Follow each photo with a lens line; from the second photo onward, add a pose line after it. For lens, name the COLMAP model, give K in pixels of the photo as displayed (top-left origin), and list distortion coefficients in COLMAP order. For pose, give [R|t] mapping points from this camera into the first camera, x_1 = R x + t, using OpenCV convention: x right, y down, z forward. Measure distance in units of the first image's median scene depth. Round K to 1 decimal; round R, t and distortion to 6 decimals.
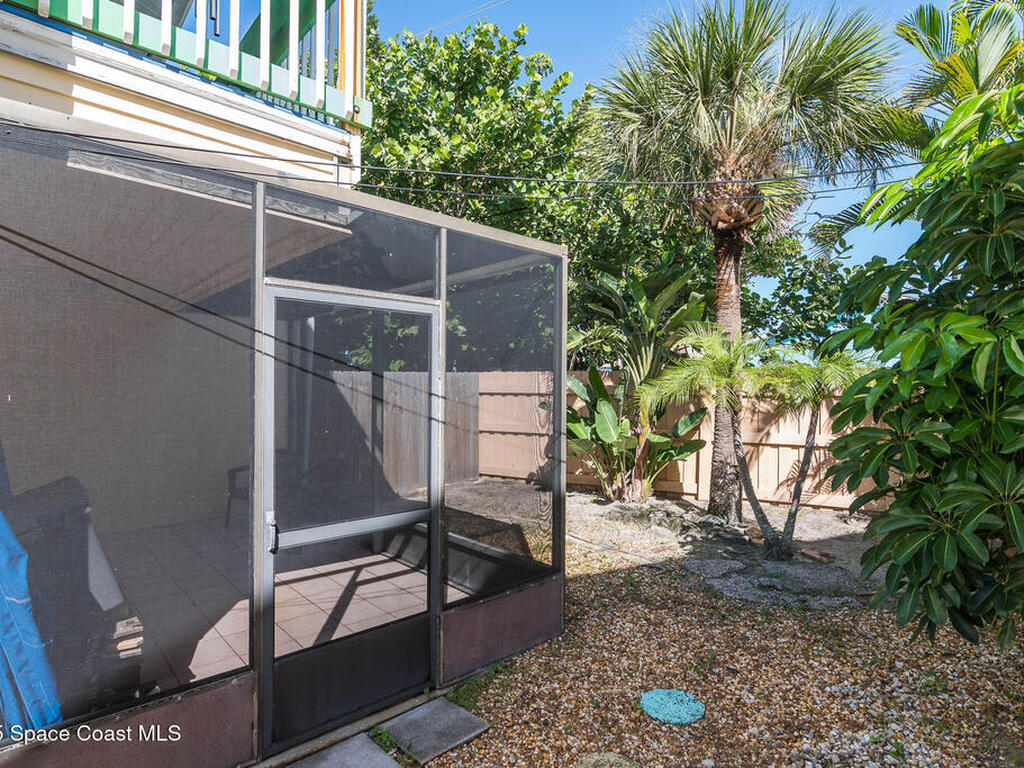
lens RADIAL K [[557.9, 0, 506.2], [0, 557.9, 390.4], [0, 0, 1]] dist [-0.000303, 0.000187]
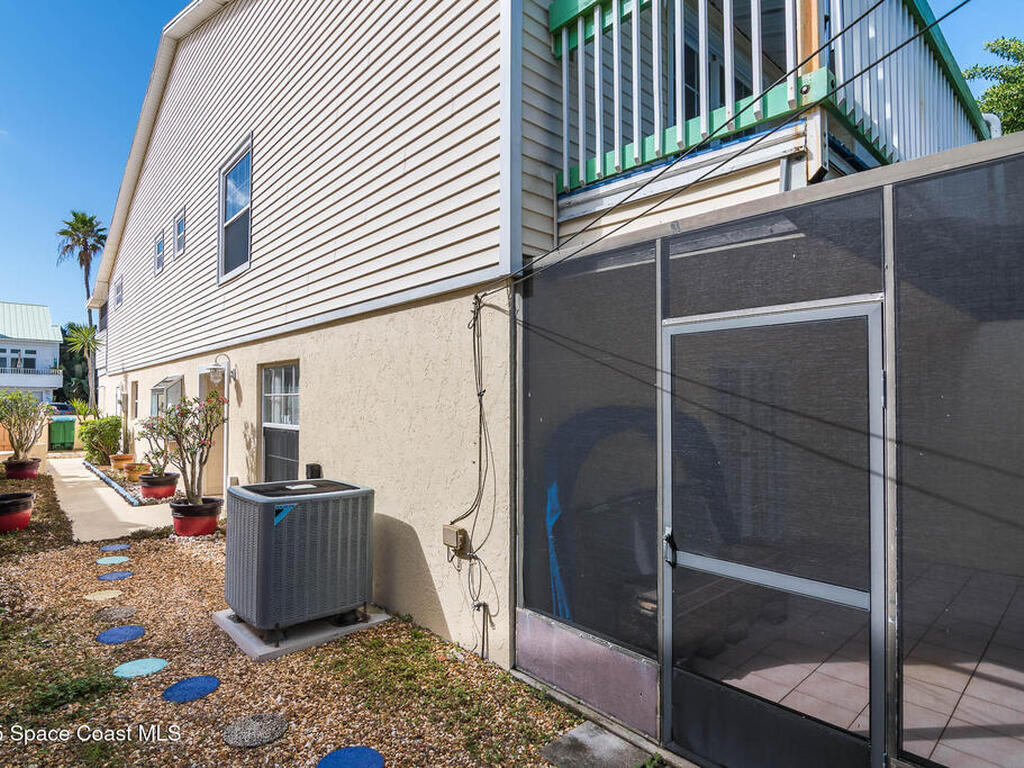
lens RADIAL K [[557.9, 0, 506.2], [0, 557.9, 390.4], [0, 0, 1]] dist [-0.000303, 0.000187]
pose [[-0.004223, -0.024876, -0.999682, 0.574089], [-0.005065, 0.999678, -0.024854, -0.022721], [0.999978, 0.004959, -0.004347, 0.554517]]
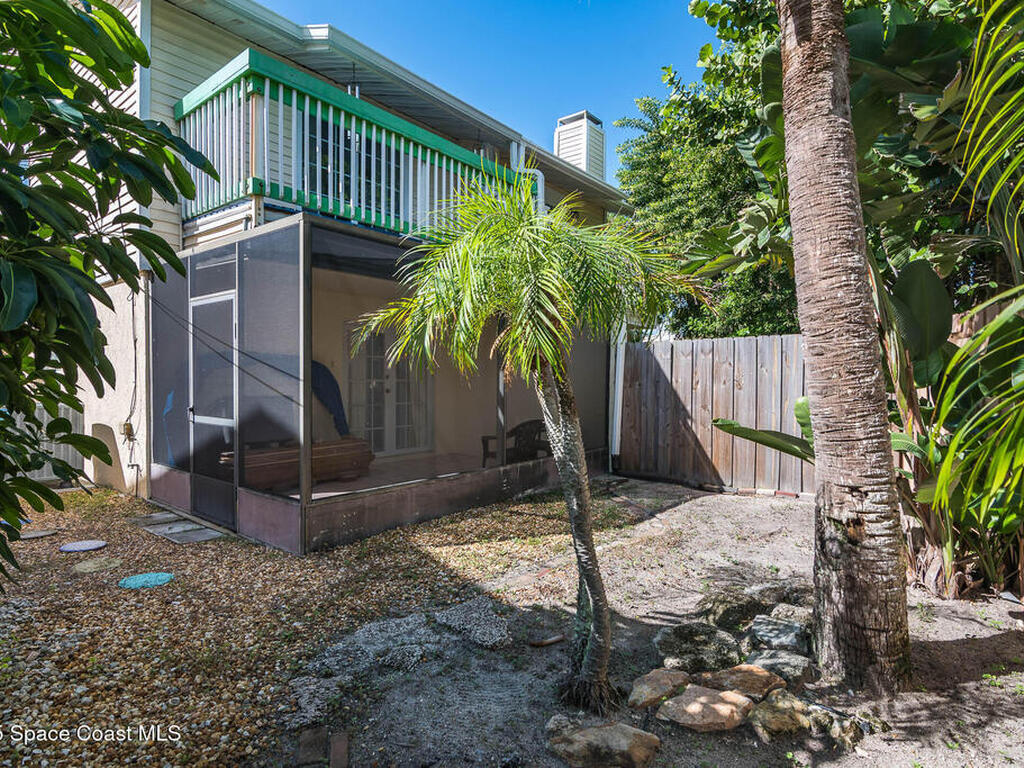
lens RADIAL K [[589.8, 0, 512.0], [0, 589.8, 384.0], [0, 0, 1]] dist [0.000993, 0.000651]
pose [[0.131930, 0.008218, -0.991225, 1.685875], [-0.005553, 0.999956, 0.007551, 0.092944], [0.991243, 0.004508, 0.131970, 1.592094]]
